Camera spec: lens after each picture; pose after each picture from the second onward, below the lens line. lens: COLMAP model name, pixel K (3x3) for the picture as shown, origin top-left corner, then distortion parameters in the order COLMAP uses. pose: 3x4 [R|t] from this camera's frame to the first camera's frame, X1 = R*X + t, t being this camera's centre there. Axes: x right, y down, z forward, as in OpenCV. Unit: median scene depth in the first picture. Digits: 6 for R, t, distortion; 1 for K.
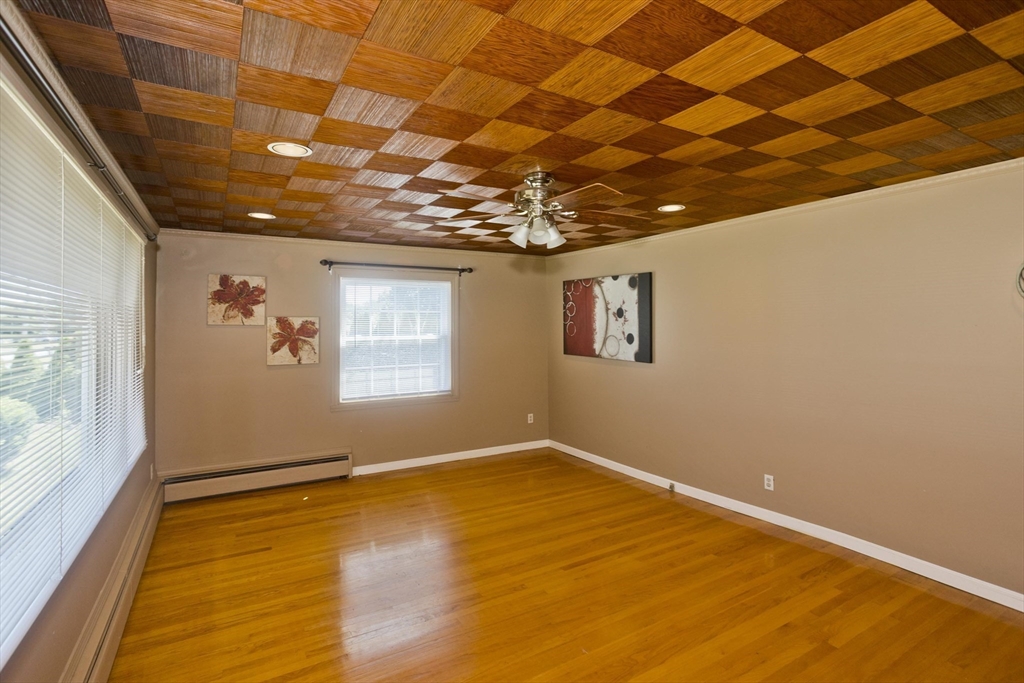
lens RADIAL K [[496.3, 0, 510.8], [0, 496.3, 332.1], [0, 0, 1]] dist [-0.037447, 0.008836]
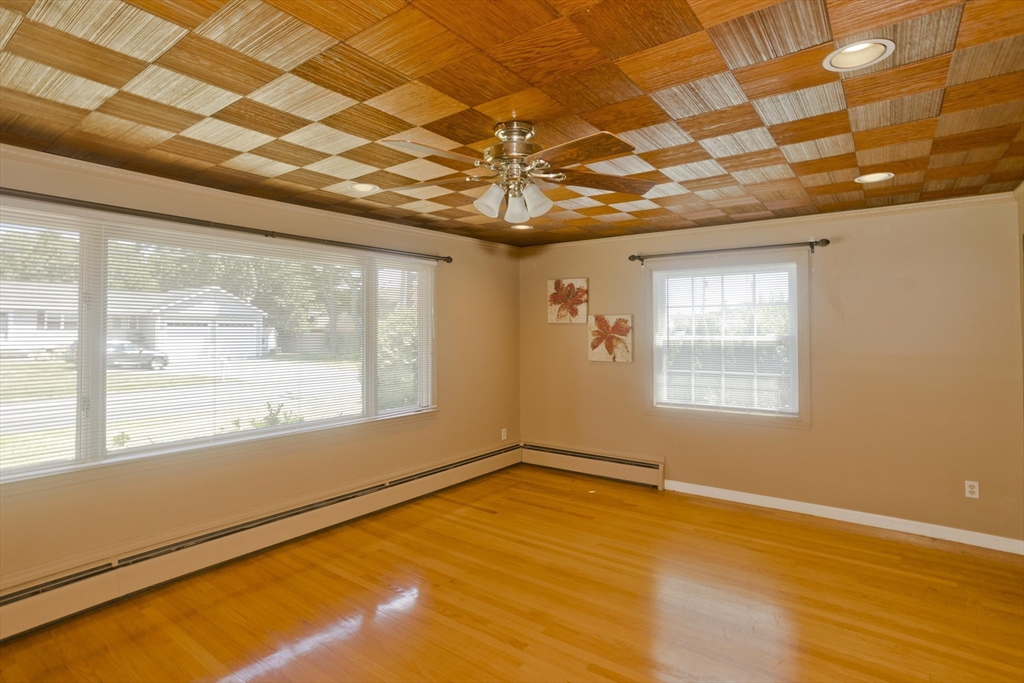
lens RADIAL K [[516.5, 0, 513.1], [0, 516.5, 336.8], [0, 0, 1]] dist [-0.020885, 0.001449]
pose [[0.406999, 0.020175, -0.913206, 0.463786], [-0.013871, 0.999777, 0.015906, 0.000201], [0.913323, 0.006193, 0.407188, 0.385335]]
